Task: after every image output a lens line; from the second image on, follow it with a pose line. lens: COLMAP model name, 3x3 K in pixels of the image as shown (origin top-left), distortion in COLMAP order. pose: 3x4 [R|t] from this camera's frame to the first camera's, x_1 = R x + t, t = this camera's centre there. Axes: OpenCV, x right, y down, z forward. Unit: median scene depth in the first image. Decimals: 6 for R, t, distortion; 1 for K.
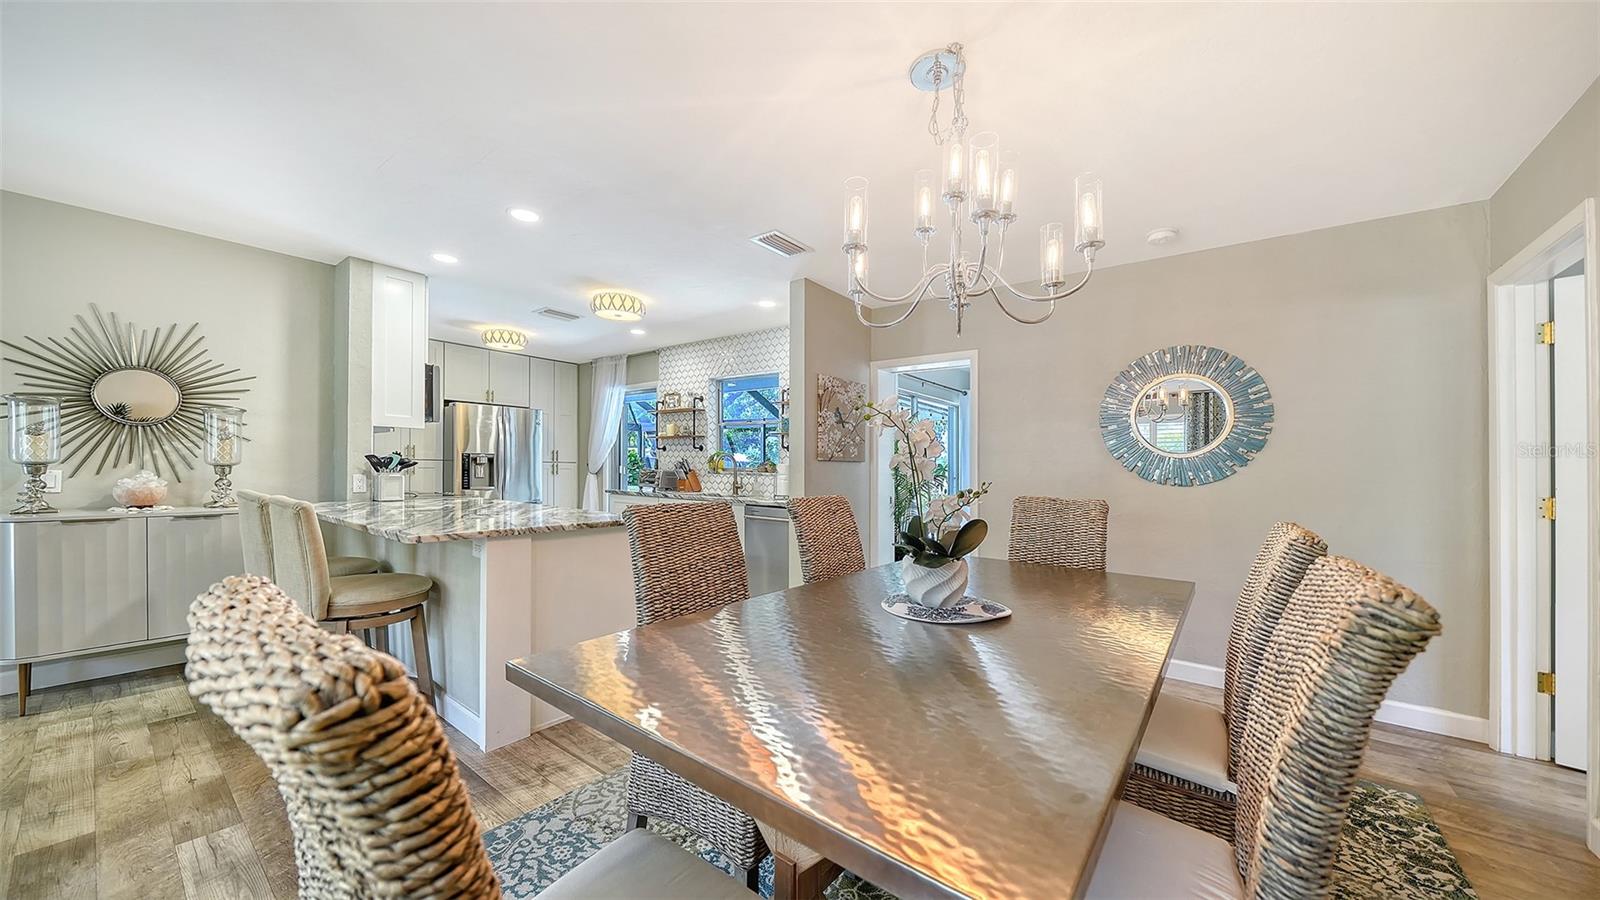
lens RADIAL K [[558.7, 0, 788.2], [0, 558.7, 481.4], [0, 0, 1]] dist [-0.005694, -0.001049]
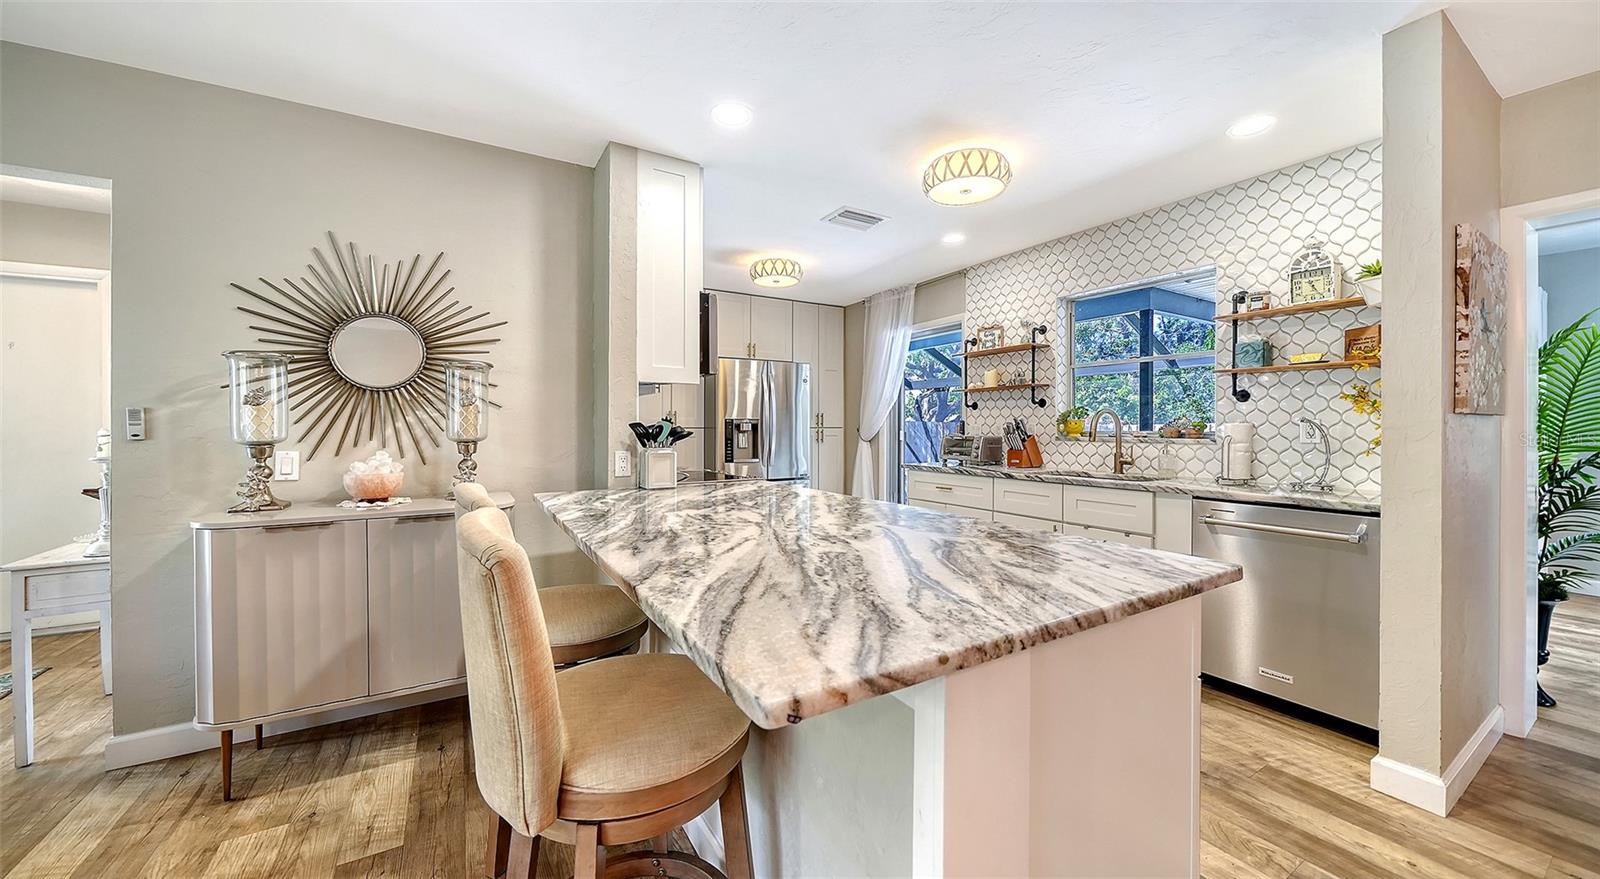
lens RADIAL K [[558.7, 0, 787.4], [0, 558.7, 434.3], [0, 0, 1]] dist [-0.005694, -0.001049]
pose [[0.932538, -0.014787, -0.360768, -0.309914], [0.008675, 0.999790, -0.018555, -0.018153], [0.360967, 0.014174, 0.932471, 0.402412]]
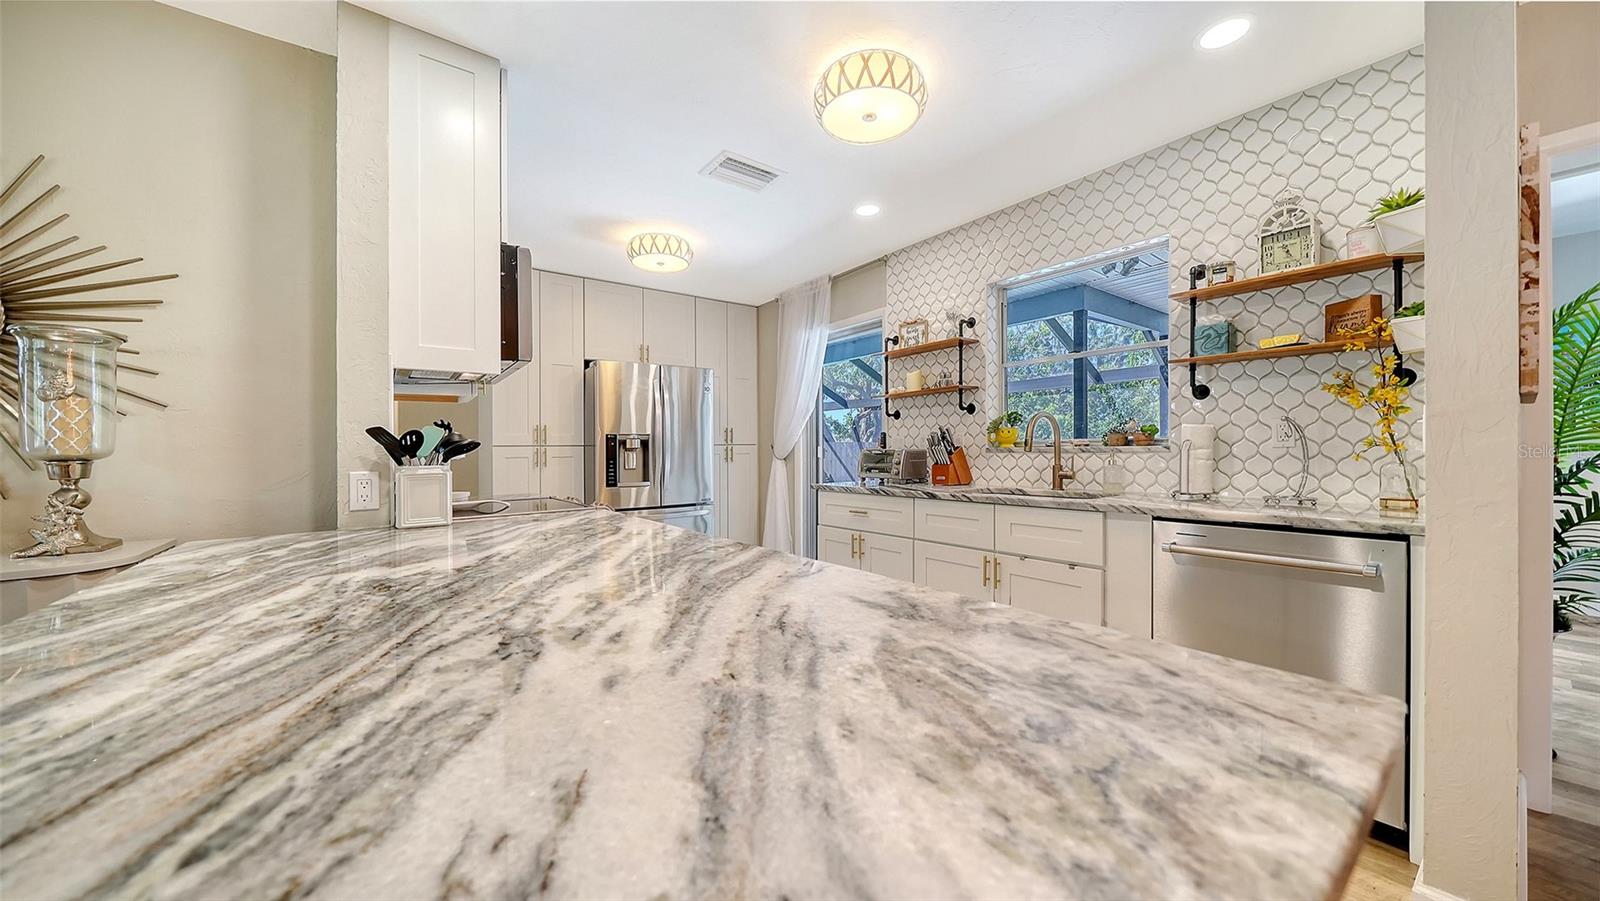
lens RADIAL K [[556.0, 0, 798.8], [0, 556.0, 469.5], [0, 0, 1]] dist [-0.010389, -0.000047]
pose [[0.967565, -0.023524, -0.251526, -0.286600], [0.025482, 0.999665, 0.004533, -0.006701], [0.251335, -0.010795, 0.967840, 0.619832]]
